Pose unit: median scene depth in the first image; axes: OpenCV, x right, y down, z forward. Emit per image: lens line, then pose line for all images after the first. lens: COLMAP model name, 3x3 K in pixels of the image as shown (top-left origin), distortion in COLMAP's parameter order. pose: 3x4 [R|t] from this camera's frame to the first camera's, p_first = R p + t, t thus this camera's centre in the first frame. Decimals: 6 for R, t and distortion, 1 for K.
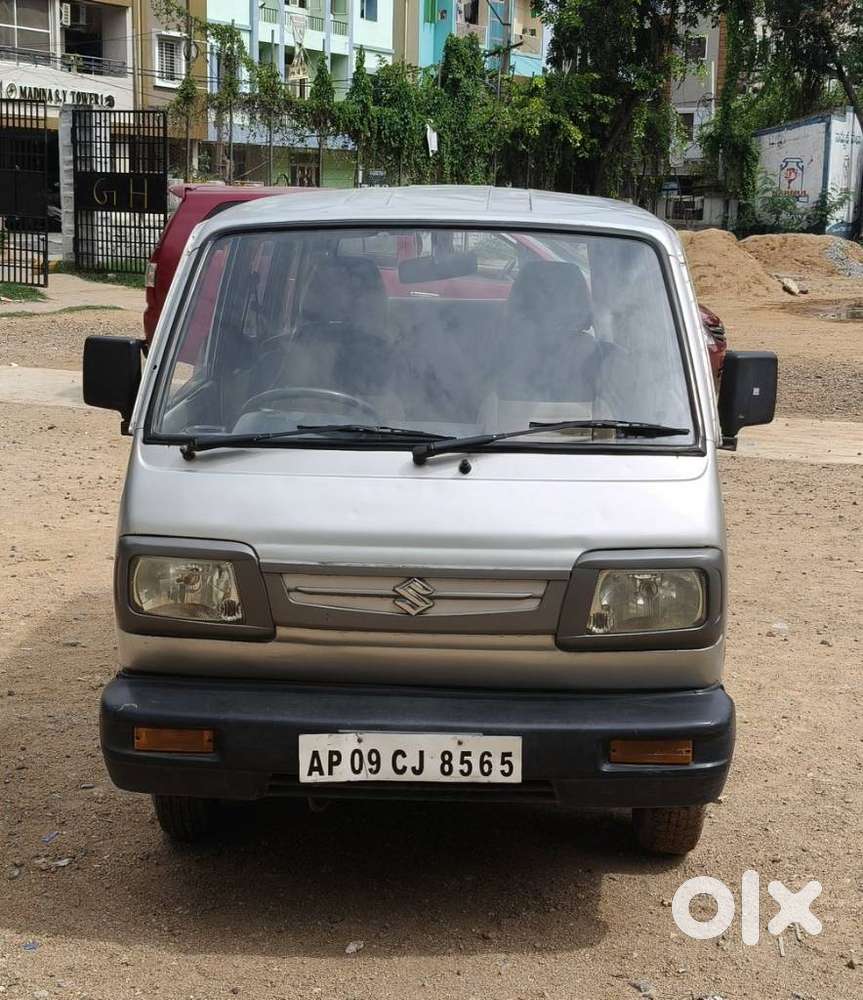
lens RADIAL K [[1756.4, 0, 431.5], [0, 1756.4, 500.0], [0, 0, 1]] dist [0.217844, -0.119632]
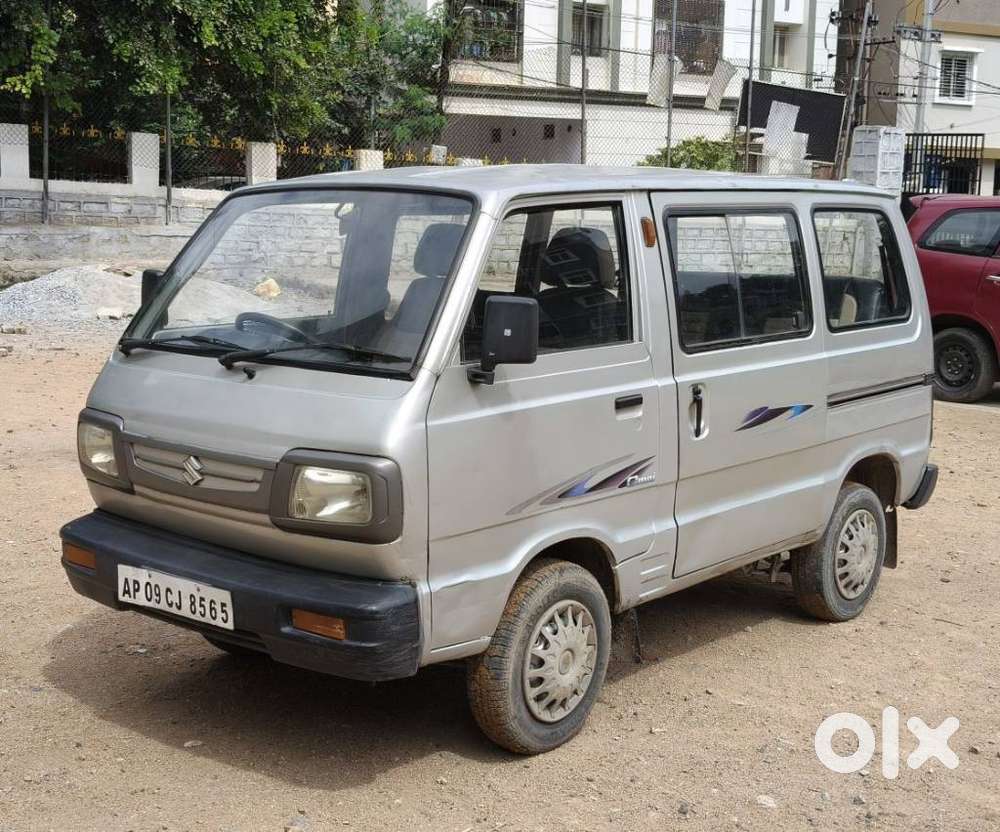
lens RADIAL K [[1553.6, 0, 500.0], [0, 1553.6, 416.0], [0, 0, 1]] dist [0.016318, -0.085340]
pose [[0.776827, 0.087194, -0.623648, 0.856462], [-0.118624, 0.992899, -0.008940, 0.000045], [0.618440, 0.080925, 0.781654, 0.259129]]
